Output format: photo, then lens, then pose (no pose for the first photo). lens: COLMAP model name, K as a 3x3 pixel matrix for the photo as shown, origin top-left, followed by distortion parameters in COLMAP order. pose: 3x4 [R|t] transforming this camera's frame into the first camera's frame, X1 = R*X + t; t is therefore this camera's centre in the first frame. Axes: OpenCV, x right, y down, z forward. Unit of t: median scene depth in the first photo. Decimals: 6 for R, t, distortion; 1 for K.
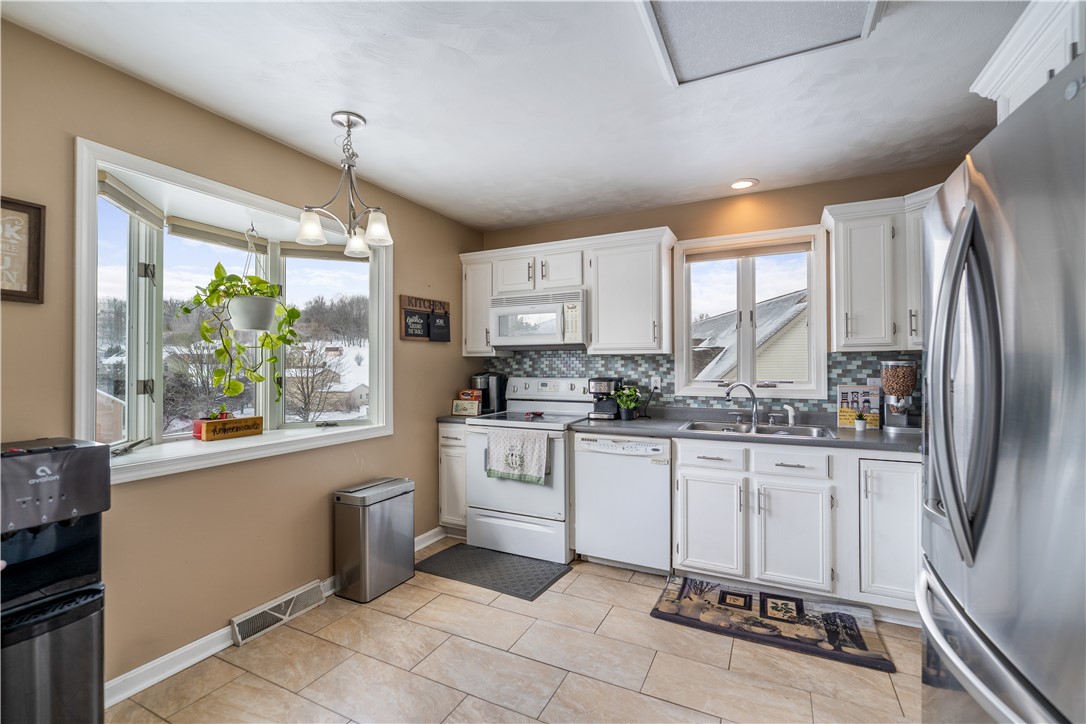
lens RADIAL K [[468.7, 0, 548.3], [0, 468.7, 363.5], [0, 0, 1]] dist [-0.003169, -0.000591]
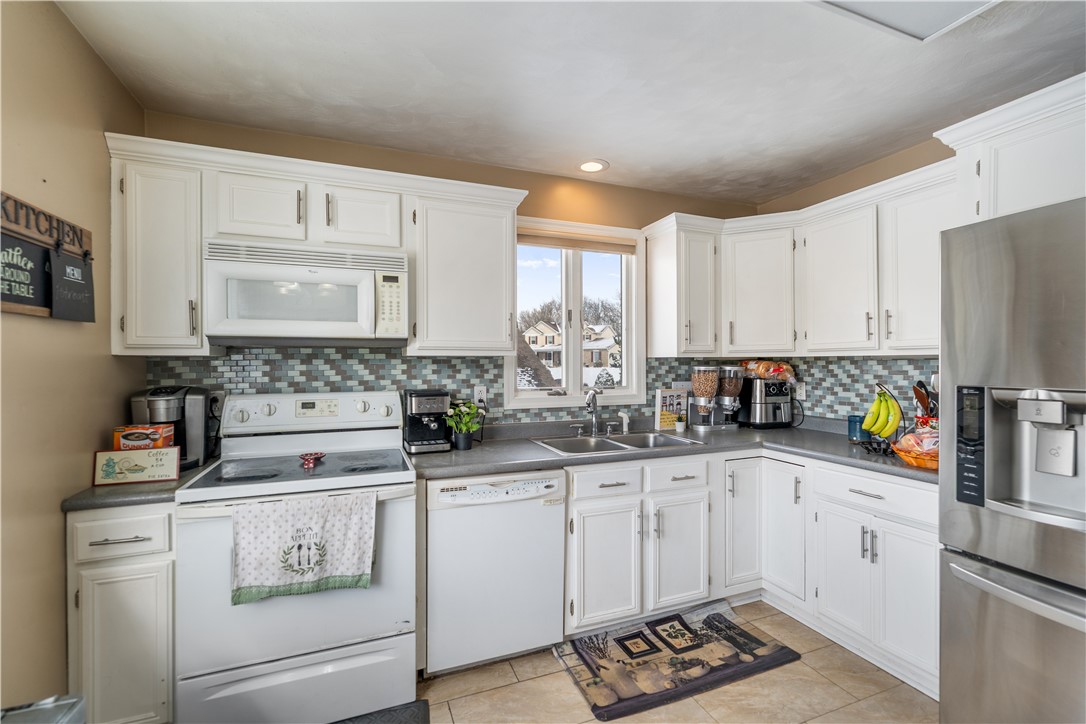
lens RADIAL K [[468.7, 0, 541.2], [0, 468.7, 365.2], [0, 0, 1]] dist [-0.003169, -0.000591]
pose [[0.671817, -0.000938, 0.740717, -0.281382], [-0.001929, 0.999994, 0.003016, -0.008892], [-0.740715, -0.003455, 0.671811, 0.438565]]
